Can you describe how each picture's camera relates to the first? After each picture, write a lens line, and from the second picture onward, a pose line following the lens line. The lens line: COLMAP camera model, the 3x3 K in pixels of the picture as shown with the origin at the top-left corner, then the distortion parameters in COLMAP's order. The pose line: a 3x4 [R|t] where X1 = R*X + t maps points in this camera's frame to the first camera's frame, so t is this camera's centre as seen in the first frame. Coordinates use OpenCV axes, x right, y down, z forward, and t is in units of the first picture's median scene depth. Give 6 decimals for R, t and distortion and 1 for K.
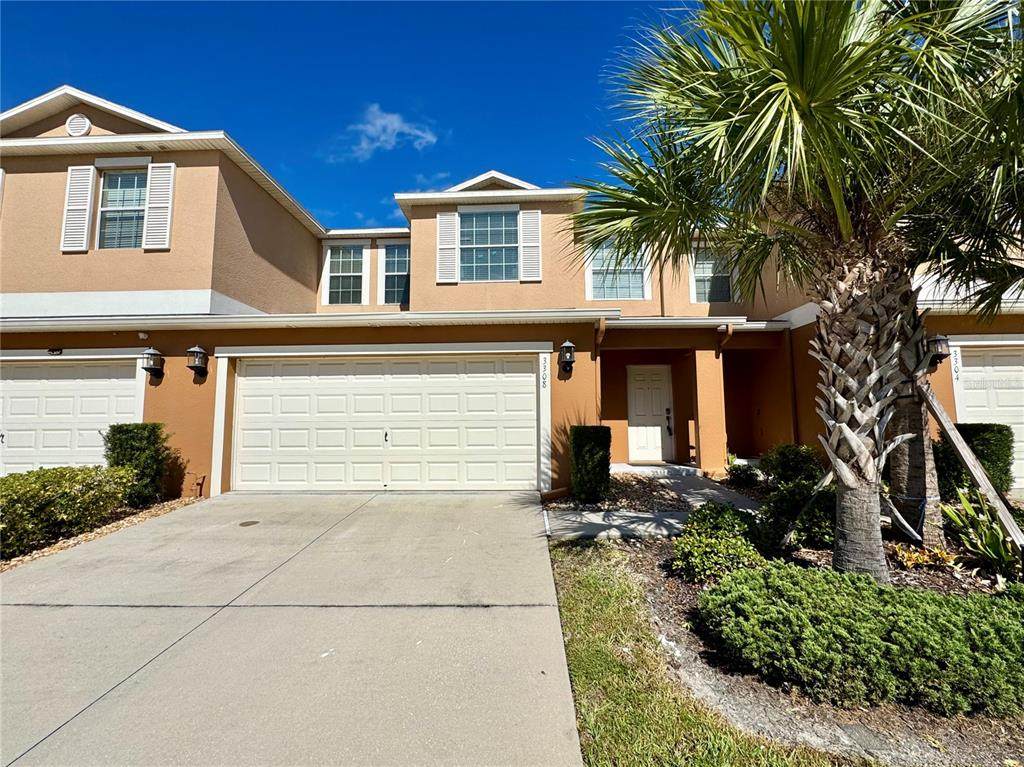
lens RADIAL K [[424.5, 0, 512.0], [0, 424.5, 383.5], [0, 0, 1]] dist [-0.001134, 0.000173]
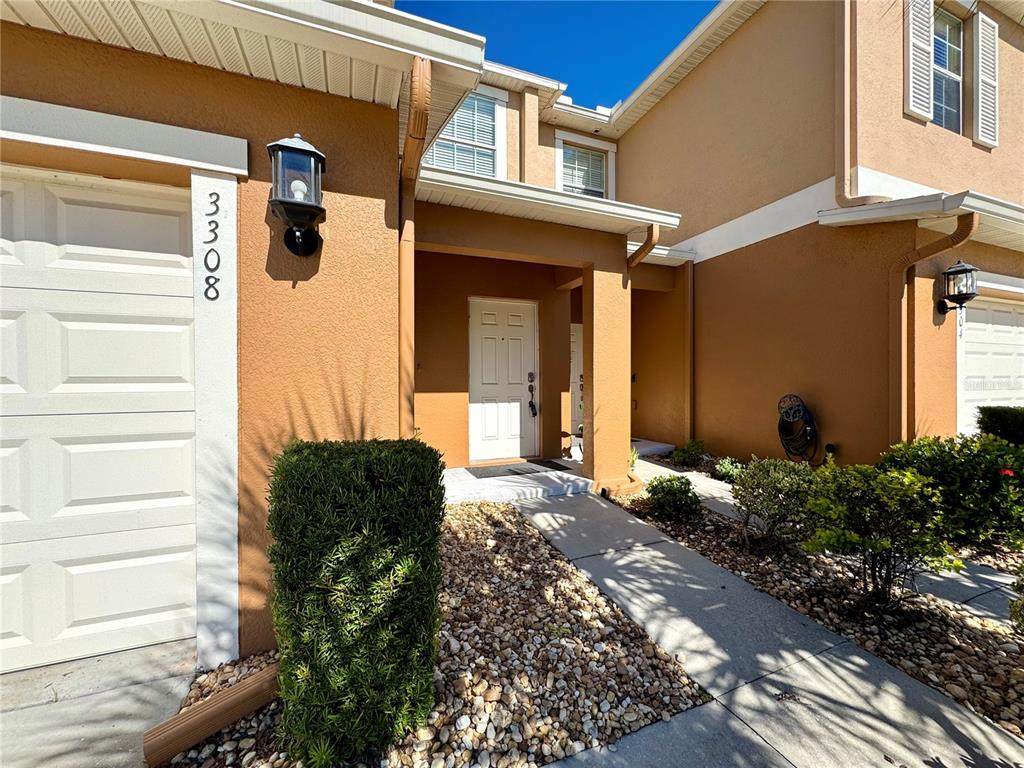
lens RADIAL K [[409.6, 0, 511.9], [0, 409.6, 383.6], [0, 0, 1]] dist [-0.000677, 0.000011]
pose [[0.917942, -0.000986, 0.396714, 0.154339], [-0.037372, 0.995335, 0.088946, 0.033594], [-0.394951, -0.096473, 0.913623, 0.682916]]
